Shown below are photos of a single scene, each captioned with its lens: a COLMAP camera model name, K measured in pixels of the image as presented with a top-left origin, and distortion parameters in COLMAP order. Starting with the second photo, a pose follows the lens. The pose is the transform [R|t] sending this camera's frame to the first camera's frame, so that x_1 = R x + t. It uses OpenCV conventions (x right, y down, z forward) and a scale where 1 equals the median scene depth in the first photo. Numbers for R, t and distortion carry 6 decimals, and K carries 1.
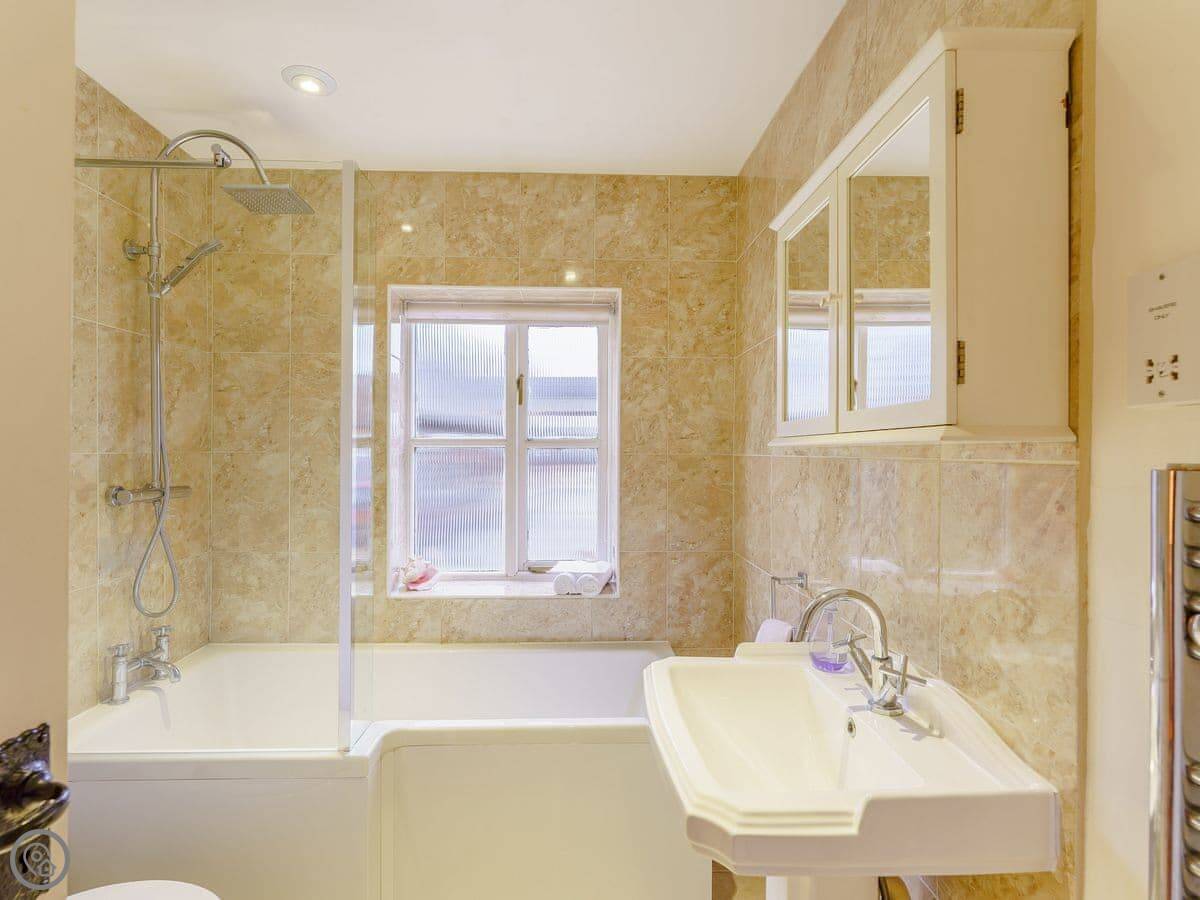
lens RADIAL K [[652.7, 0, 597.4], [0, 652.7, 450.3], [0, 0, 1]] dist [-0.007413, -0.000006]
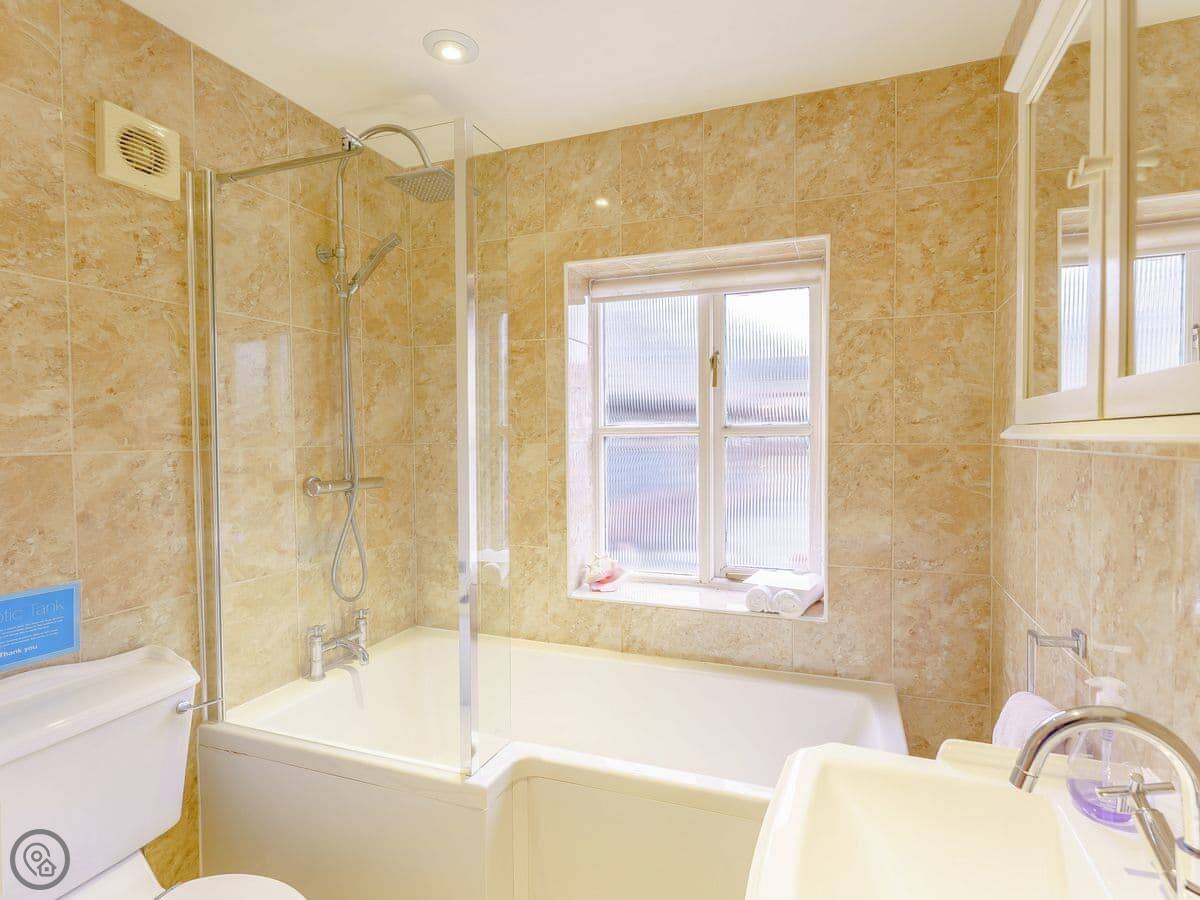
lens RADIAL K [[652.7, 0, 600.5], [0, 652.7, 451.8], [0, 0, 1]] dist [-0.007413, -0.000006]
pose [[0.920623, 0.000937, -0.390451, 0.089843], [0.009704, 0.999633, 0.025279, -0.007689], [0.390331, -0.027061, 0.920277, 0.157788]]
